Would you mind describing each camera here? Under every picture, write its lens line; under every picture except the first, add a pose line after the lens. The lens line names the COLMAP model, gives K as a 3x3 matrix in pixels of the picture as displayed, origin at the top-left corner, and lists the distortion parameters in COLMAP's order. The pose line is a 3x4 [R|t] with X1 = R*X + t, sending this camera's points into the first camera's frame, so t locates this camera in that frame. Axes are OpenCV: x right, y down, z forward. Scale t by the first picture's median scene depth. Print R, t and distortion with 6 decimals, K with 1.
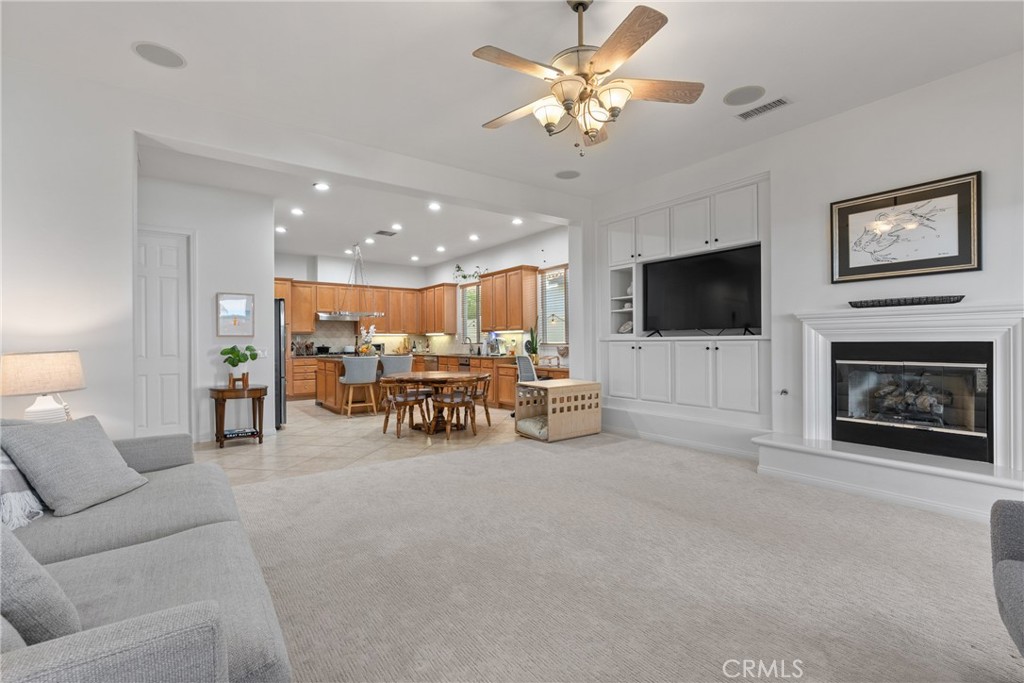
lens RADIAL K [[469.1, 0, 518.9], [0, 469.1, 338.6], [0, 0, 1]] dist [-0.003873, 0.002683]
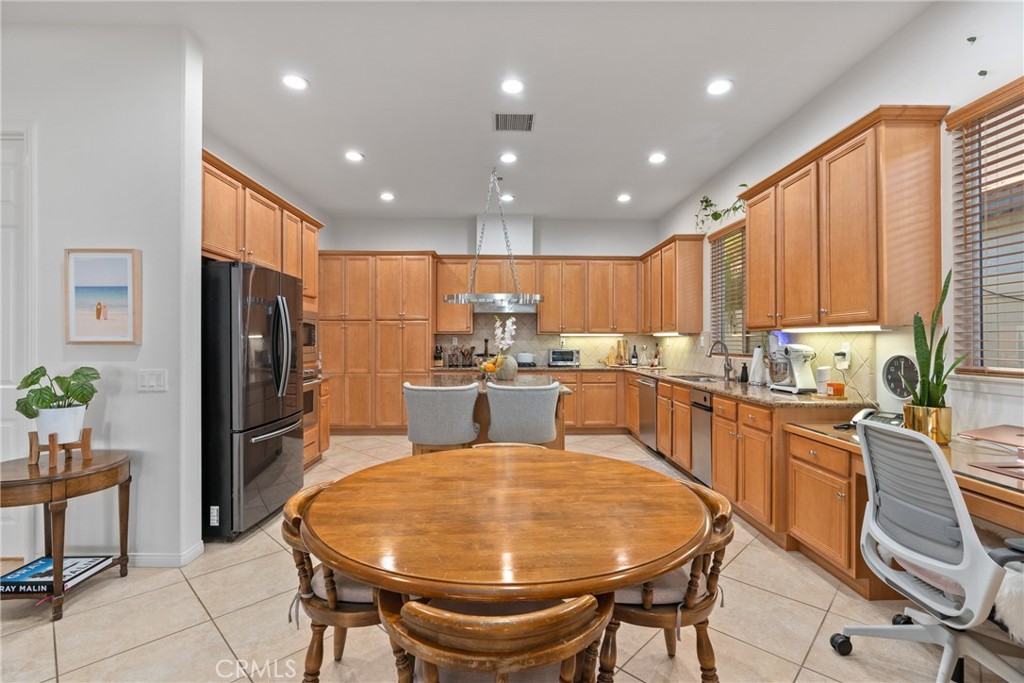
lens RADIAL K [[469.1, 0, 515.5], [0, 469.1, 338.7], [0, 0, 1]] dist [-0.003873, 0.002683]
pose [[0.820618, 0.005823, -0.571447, -0.011488], [-0.003306, 0.999980, 0.005443, -0.008981], [0.571467, -0.002577, 0.820621, 0.583039]]
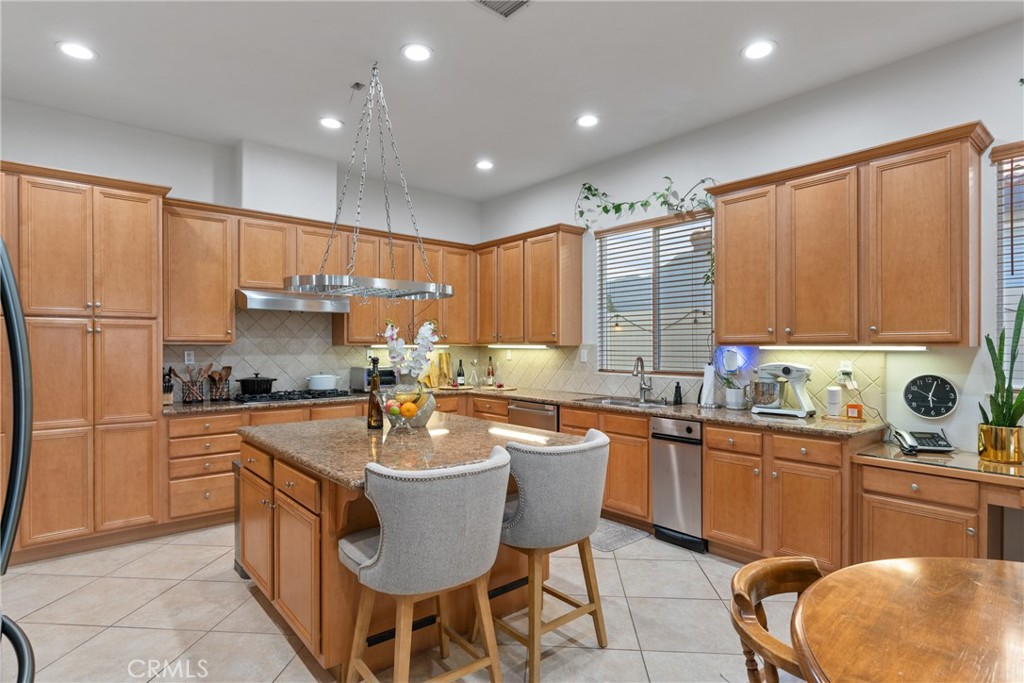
lens RADIAL K [[531.3, 0, 519.2], [0, 531.3, 351.4], [0, 0, 1]] dist [-0.008178, 0.000238]
pose [[0.996562, 0.006961, 0.082554, -0.283508], [-0.008240, 0.999851, 0.015166, -0.016105], [-0.082437, -0.015794, 0.996471, 0.652006]]
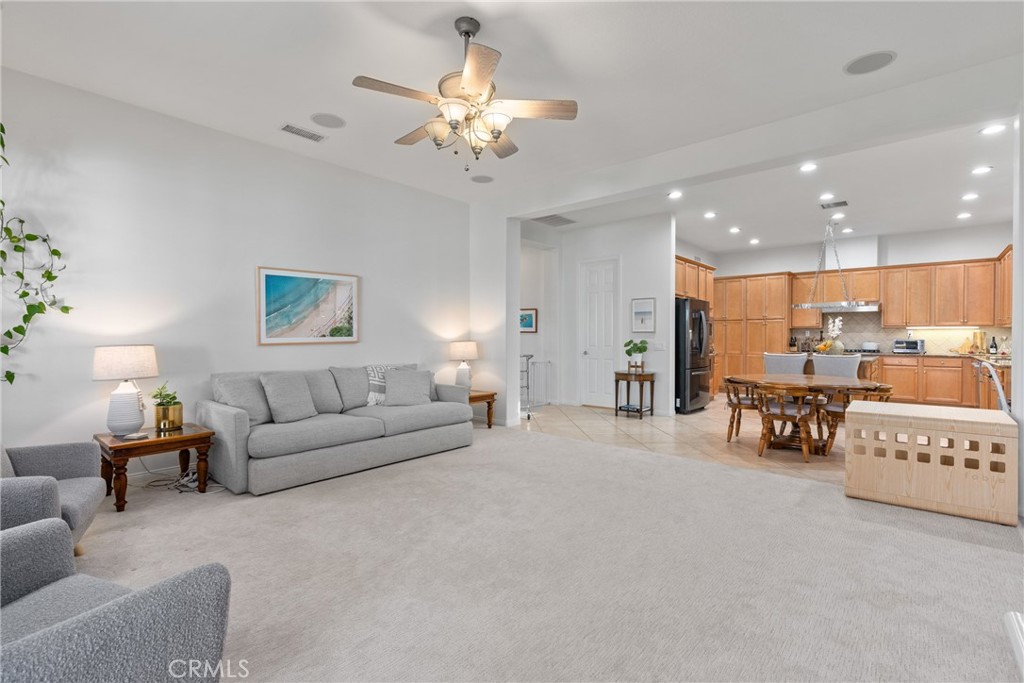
lens RADIAL K [[469.1, 0, 512.7], [0, 469.1, 342.3], [0, 0, 1]] dist [-0.003873, 0.002683]
pose [[0.221766, 0.018530, -0.974924, 0.370425], [0.001835, 0.999810, 0.019420, -0.002000], [0.975098, -0.006095, 0.221690, 0.258260]]
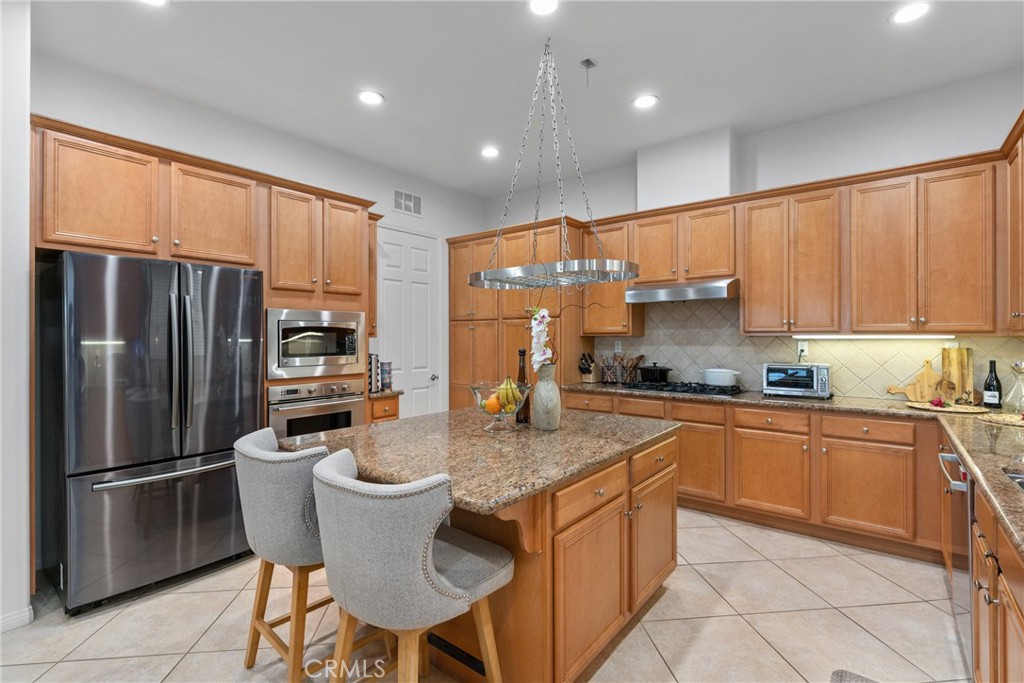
lens RADIAL K [[469.1, 0, 519.3], [0, 469.1, 335.8], [0, 0, 1]] dist [-0.003873, 0.002683]
pose [[0.261149, 0.004363, -0.965289, -0.059528], [0.005436, 0.999967, 0.005990, -0.016226], [0.965283, -0.006812, 0.261117, 0.930589]]
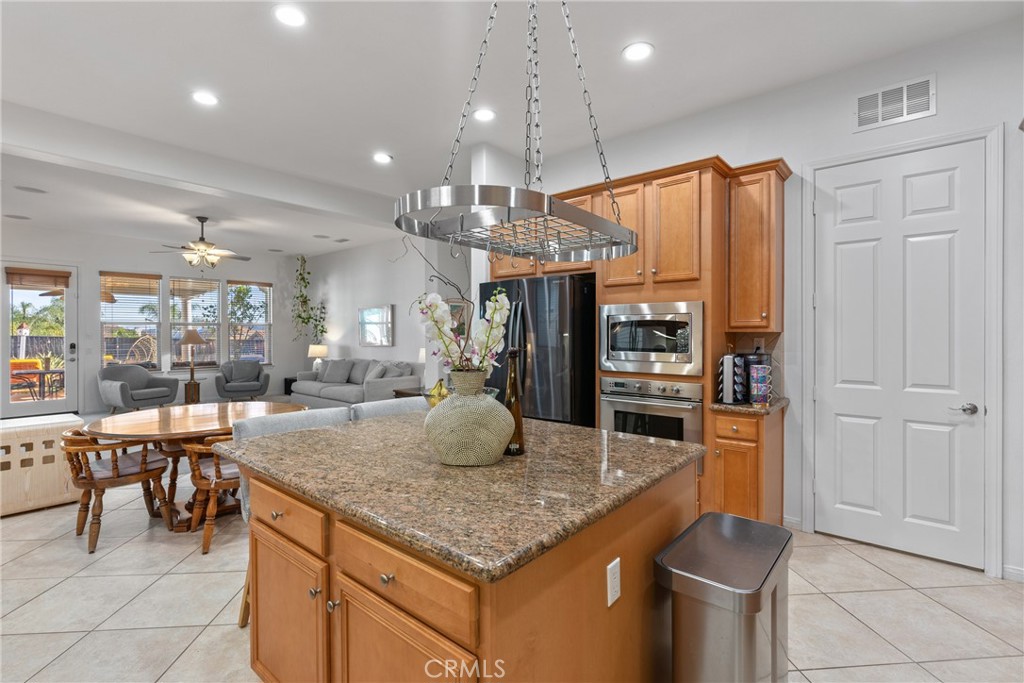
lens RADIAL K [[469.1, 0, 511.0], [0, 469.1, 335.2], [0, 0, 1]] dist [-0.003873, 0.002683]
pose [[-0.973724, 0.009832, -0.227520, -0.298895], [0.009321, 0.999951, 0.003320, -0.012916], [0.227542, 0.001112, -0.973768, 1.214013]]
